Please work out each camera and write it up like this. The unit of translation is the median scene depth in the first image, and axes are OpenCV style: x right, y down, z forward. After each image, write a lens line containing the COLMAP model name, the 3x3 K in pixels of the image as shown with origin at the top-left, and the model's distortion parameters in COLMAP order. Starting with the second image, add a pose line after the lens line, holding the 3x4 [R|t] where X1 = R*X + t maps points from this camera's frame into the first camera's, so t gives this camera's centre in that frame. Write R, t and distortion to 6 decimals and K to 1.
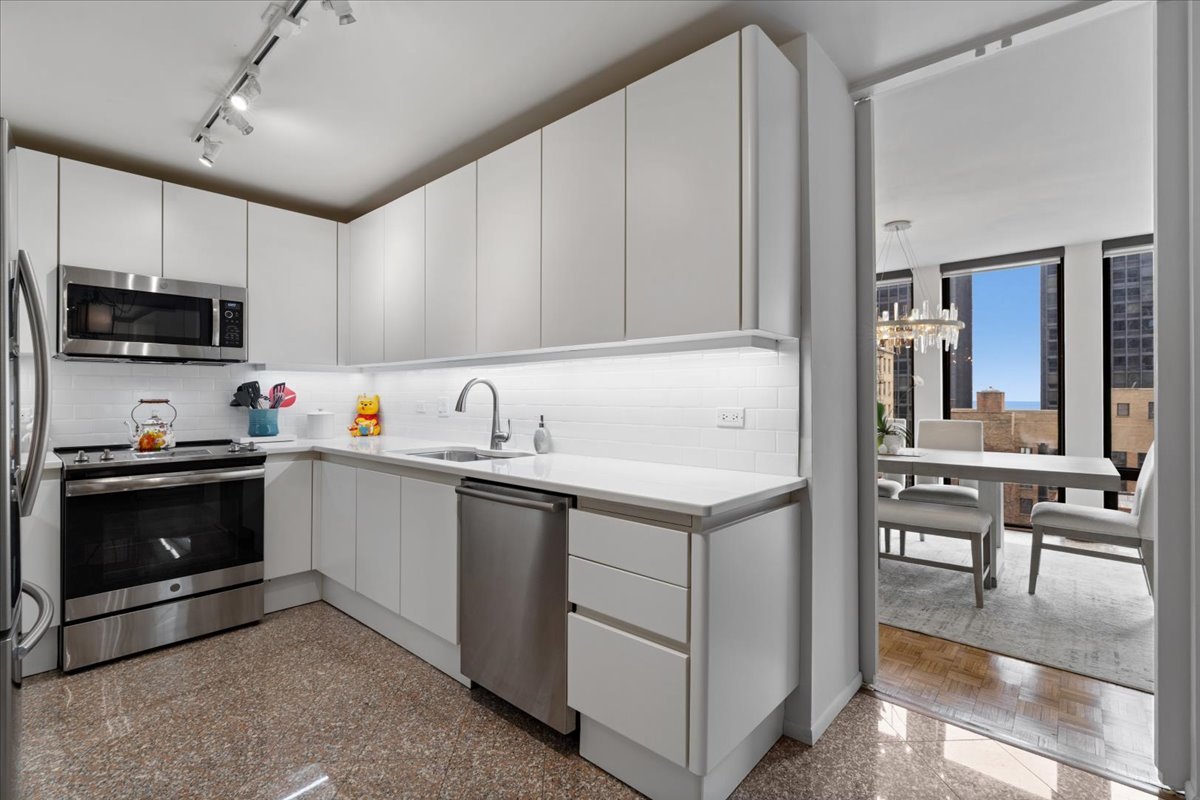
lens RADIAL K [[546.2, 0, 600.0], [0, 546.2, 400.0], [0, 0, 1]] dist [-0.002102, -0.000392]
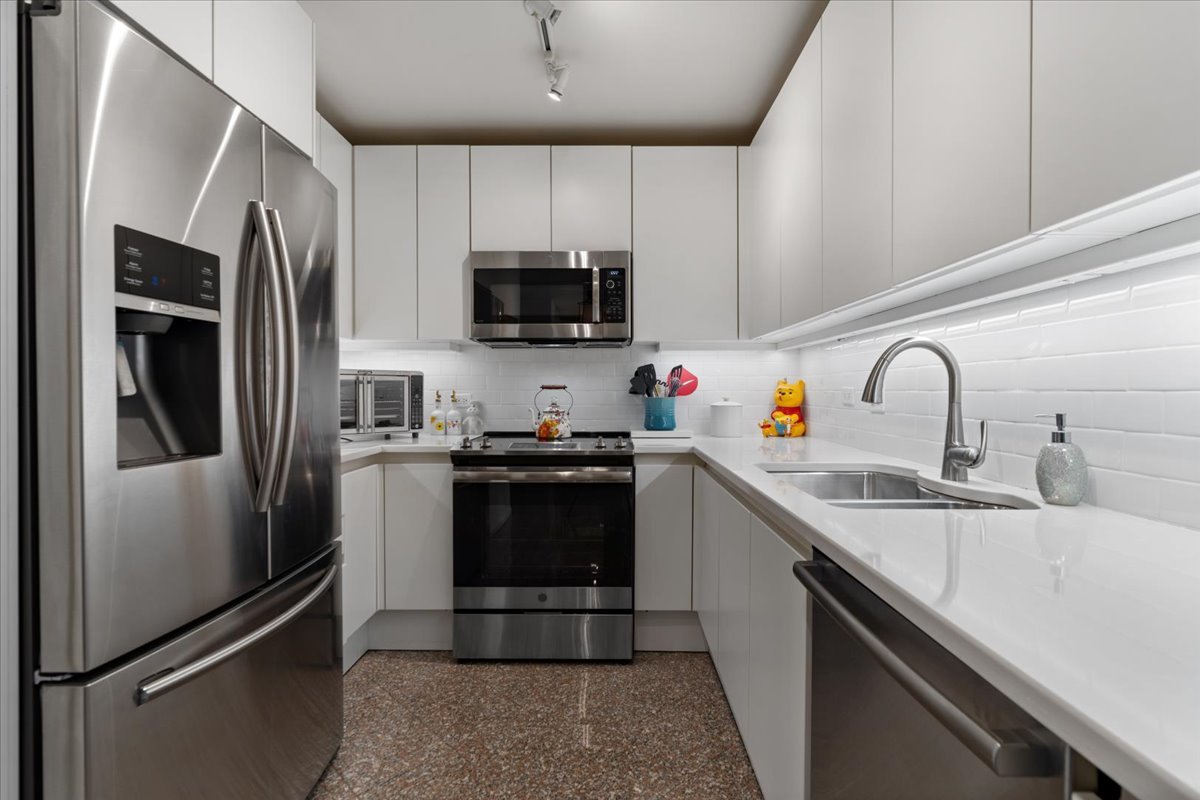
lens RADIAL K [[590.1, 0, 606.0], [0, 590.1, 395.2], [0, 0, 1]] dist [-0.002721, -0.000257]
pose [[0.663313, 0.004965, -0.748326, 0.000779], [-0.003997, 0.999987, 0.003092, 0.012072], [0.748331, 0.000940, 0.663324, 0.388562]]
